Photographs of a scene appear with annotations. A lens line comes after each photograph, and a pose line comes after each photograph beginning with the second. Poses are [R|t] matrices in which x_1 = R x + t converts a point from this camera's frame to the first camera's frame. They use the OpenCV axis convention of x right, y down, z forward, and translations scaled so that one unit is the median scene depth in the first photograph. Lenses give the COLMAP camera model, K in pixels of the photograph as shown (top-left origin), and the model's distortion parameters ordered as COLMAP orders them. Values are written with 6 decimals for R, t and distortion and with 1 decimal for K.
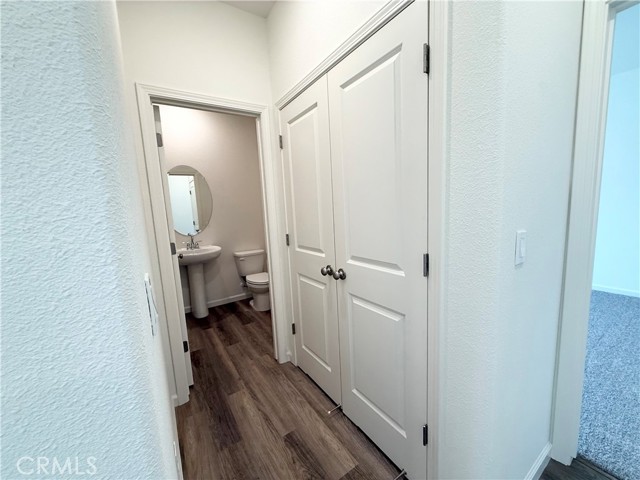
lens RADIAL K [[254.8, 0, 318.1], [0, 254.8, 239.6], [0, 0, 1]] dist [-0.001495, -0.000003]
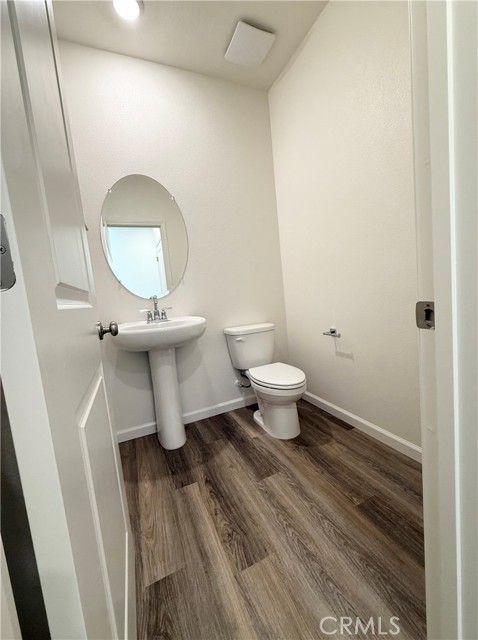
lens RADIAL K [[254.8, 0, 240.2], [0, 254.8, 319.5], [0, 0, 1]] dist [-0.001495, -0.000003]
pose [[0.985525, -0.027726, -0.167247, -0.213621], [0.024484, 0.999471, -0.021418, 0.047847], [0.167753, 0.017013, 0.985682, 0.469578]]
